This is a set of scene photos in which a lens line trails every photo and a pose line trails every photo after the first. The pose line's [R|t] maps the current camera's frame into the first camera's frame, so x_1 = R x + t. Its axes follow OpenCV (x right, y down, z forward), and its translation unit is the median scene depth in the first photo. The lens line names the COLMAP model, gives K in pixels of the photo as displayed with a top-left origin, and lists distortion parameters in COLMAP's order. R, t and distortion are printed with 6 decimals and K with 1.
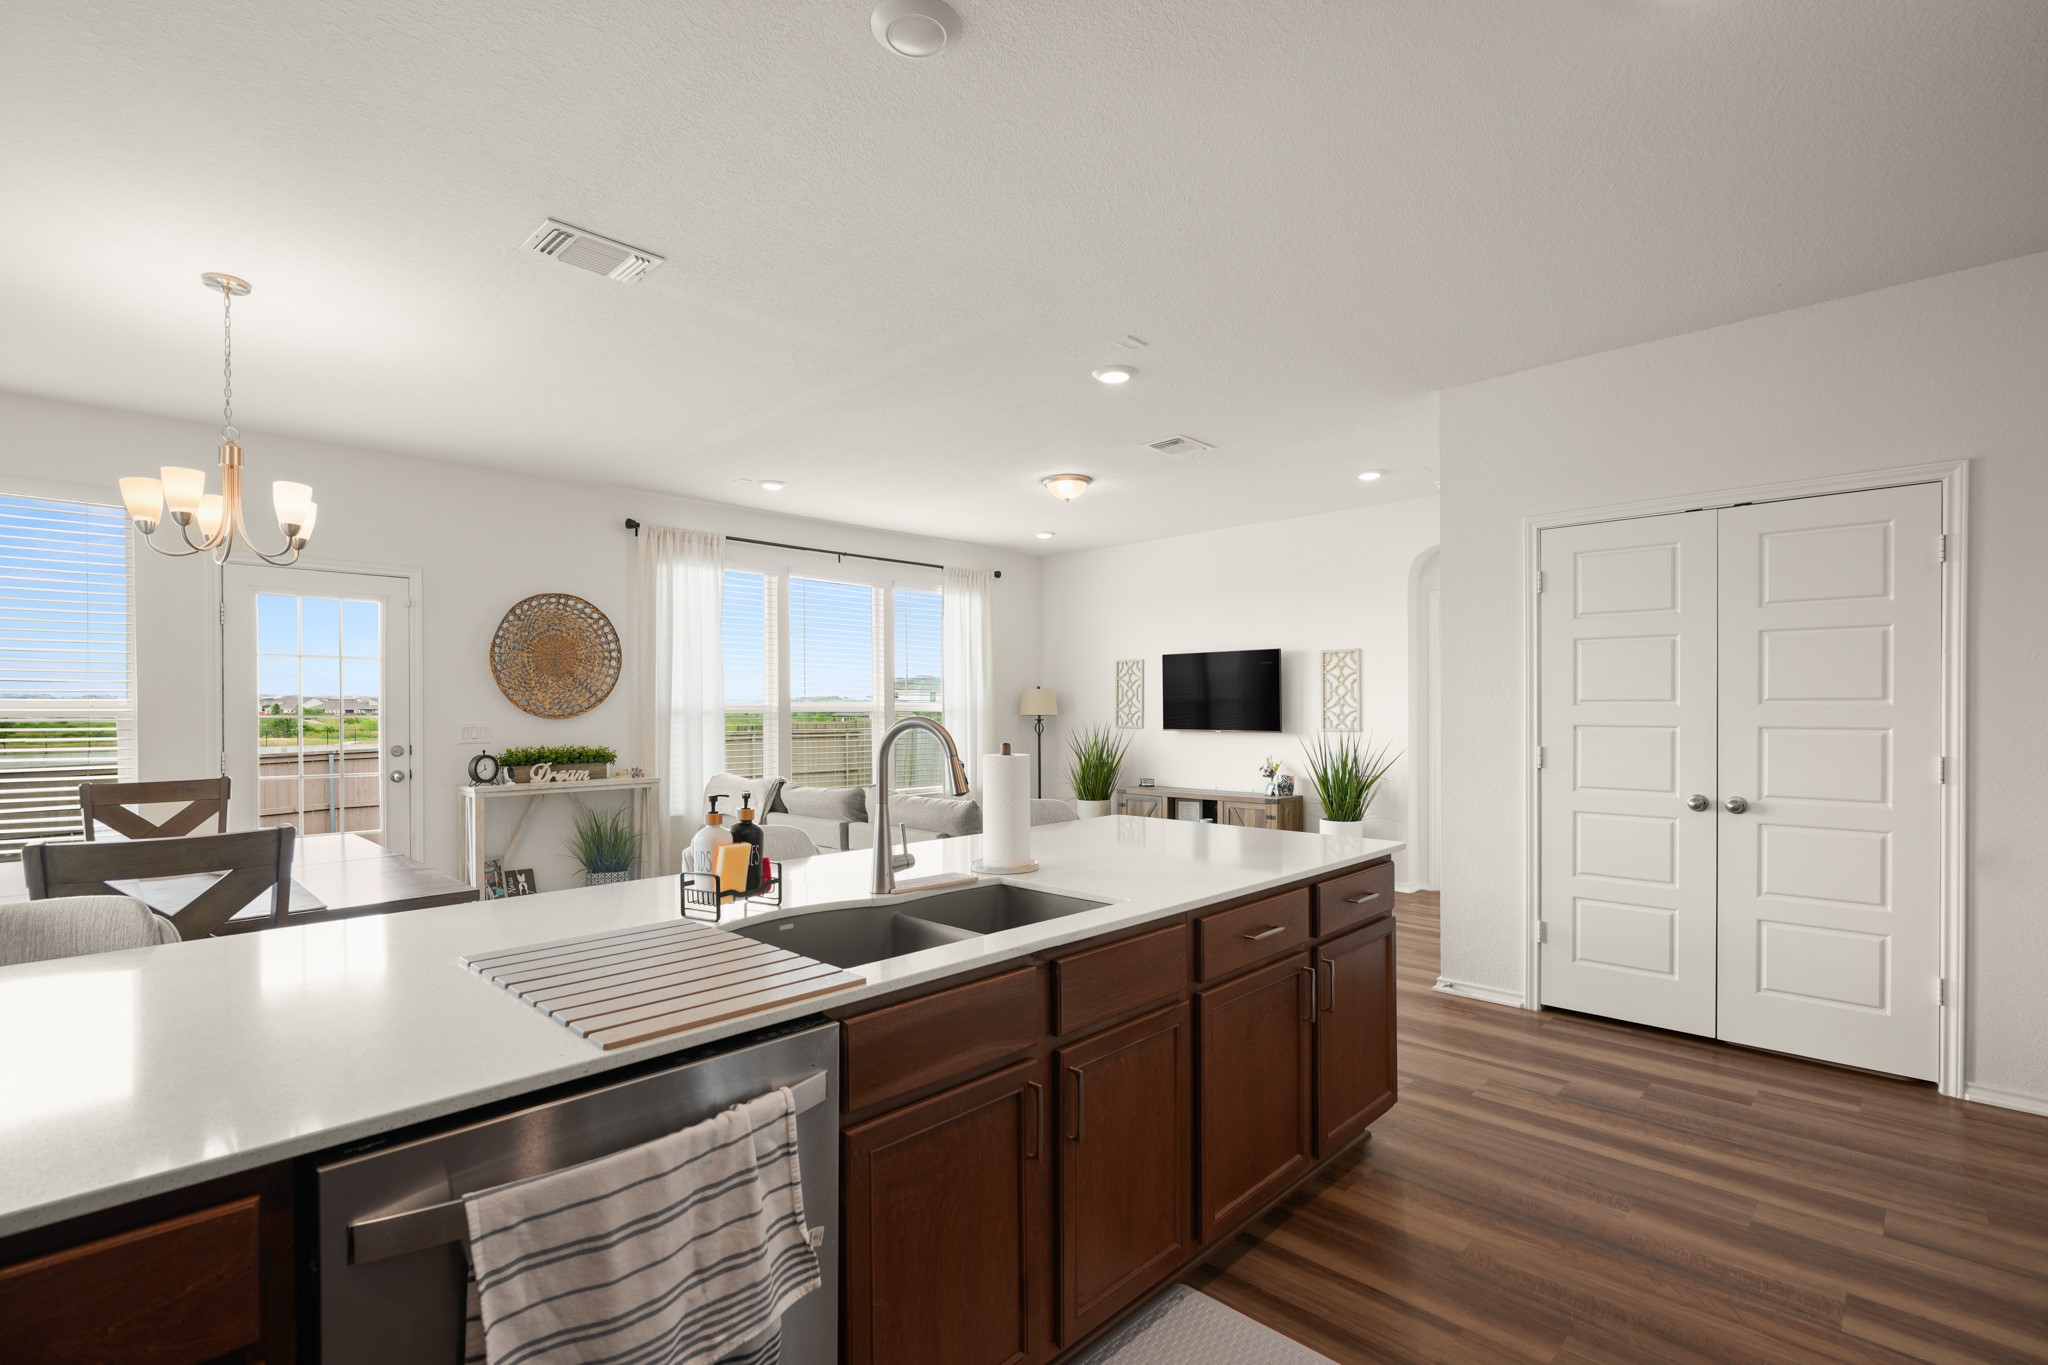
lens RADIAL K [[942.9, 0, 1019.6], [0, 942.9, 706.0], [0, 0, 1]] dist [-0.000083, -0.000085]
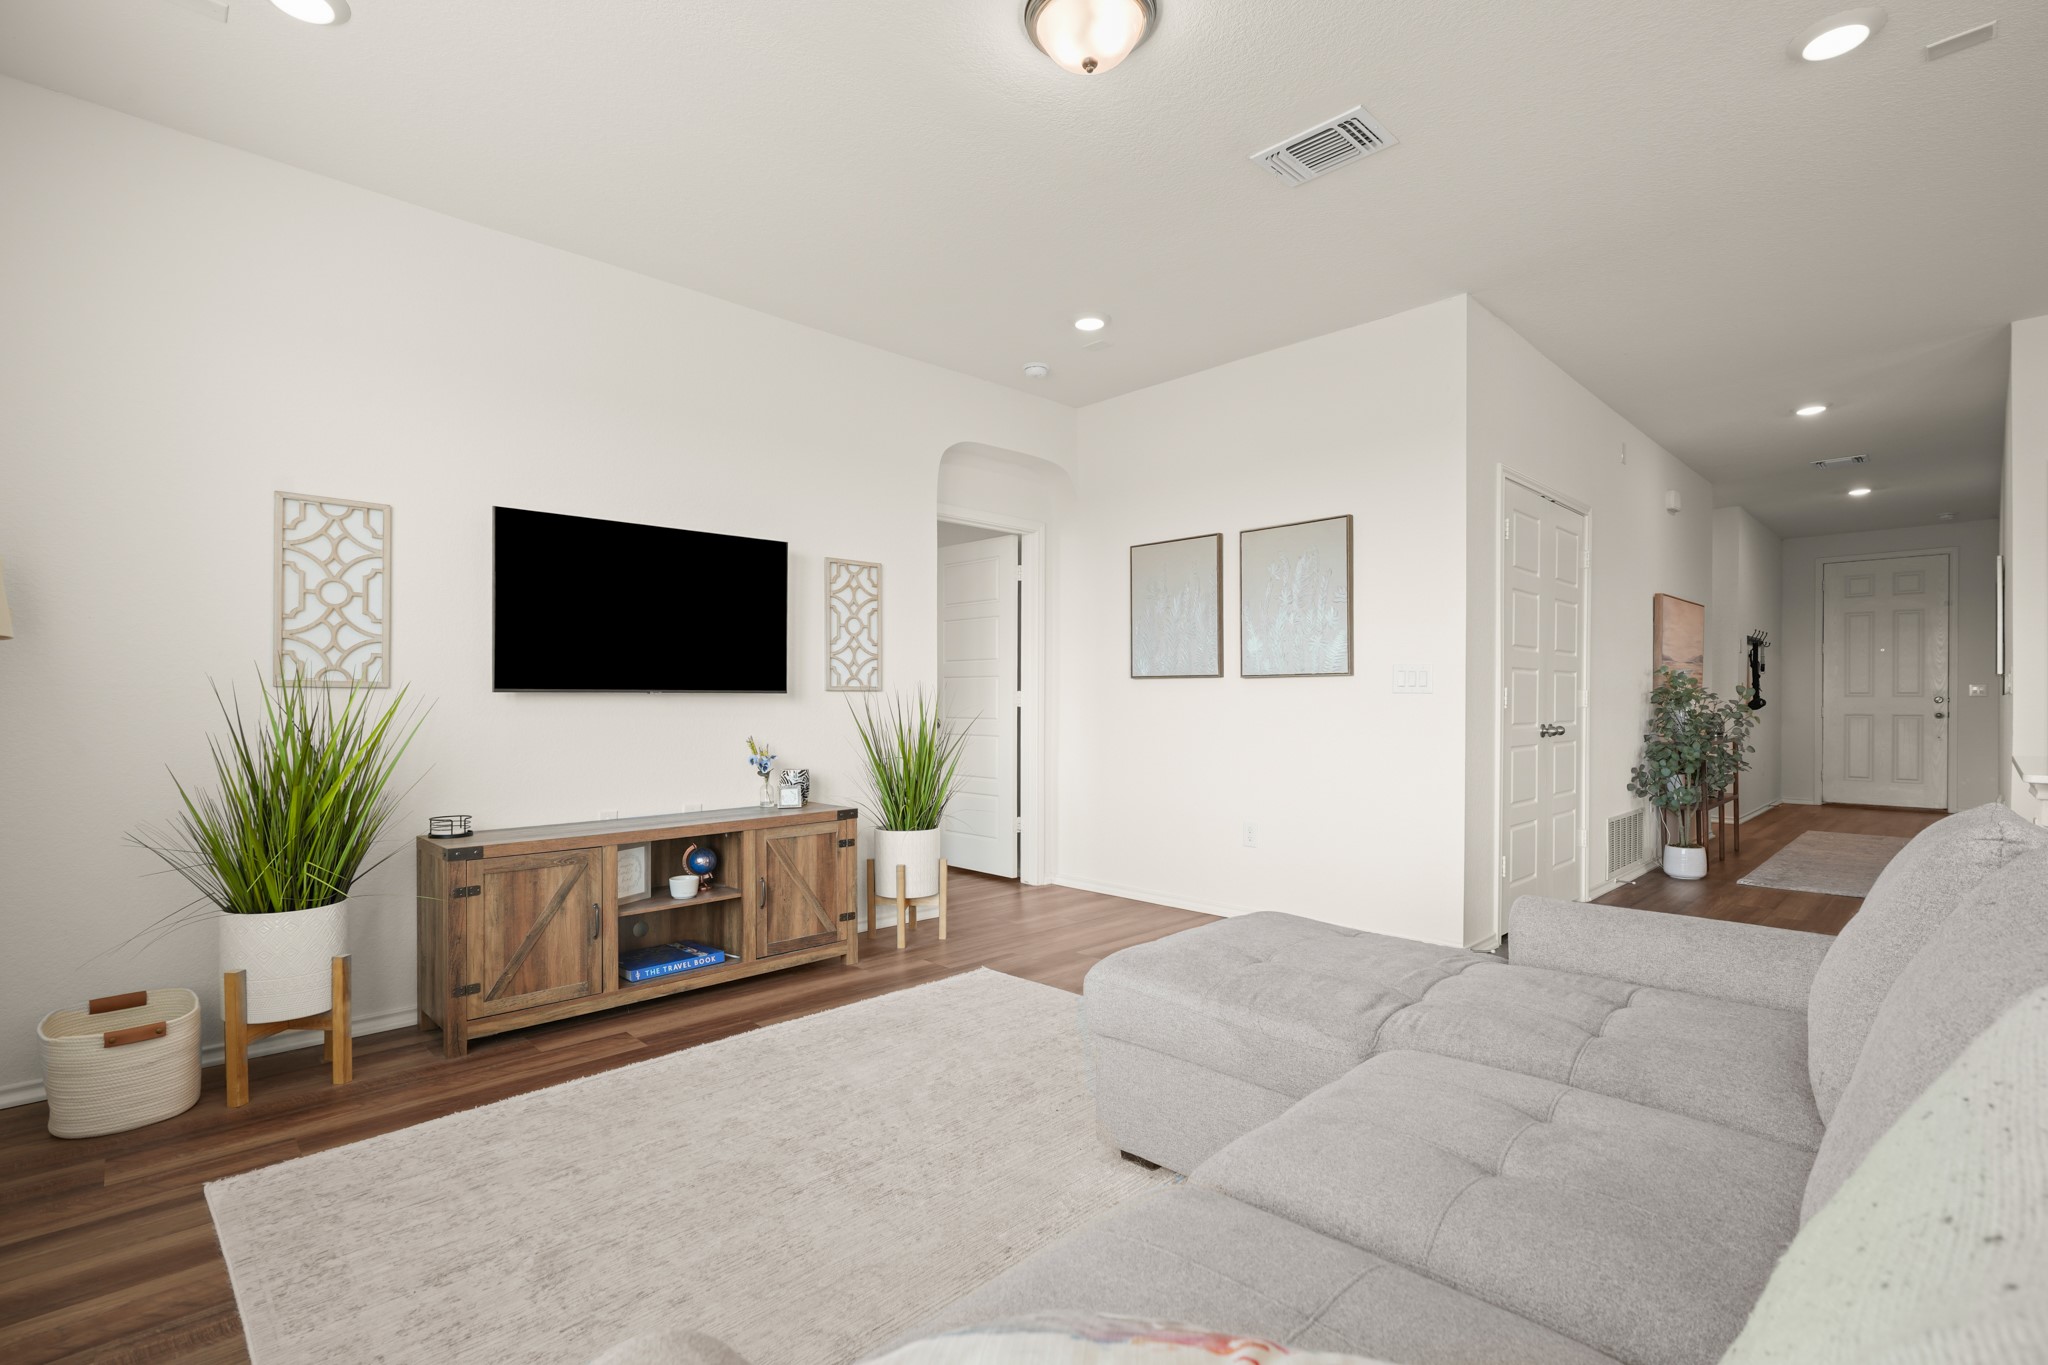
lens RADIAL K [[942.9, 0, 1019.6], [0, 942.9, 706.0], [0, 0, 1]] dist [-0.000083, -0.000085]
pose [[0.012202, -0.009901, 0.999877, -0.279591], [-0.004867, 0.999939, 0.009961, 0.029302], [-0.999914, -0.004988, 0.012153, 0.855095]]
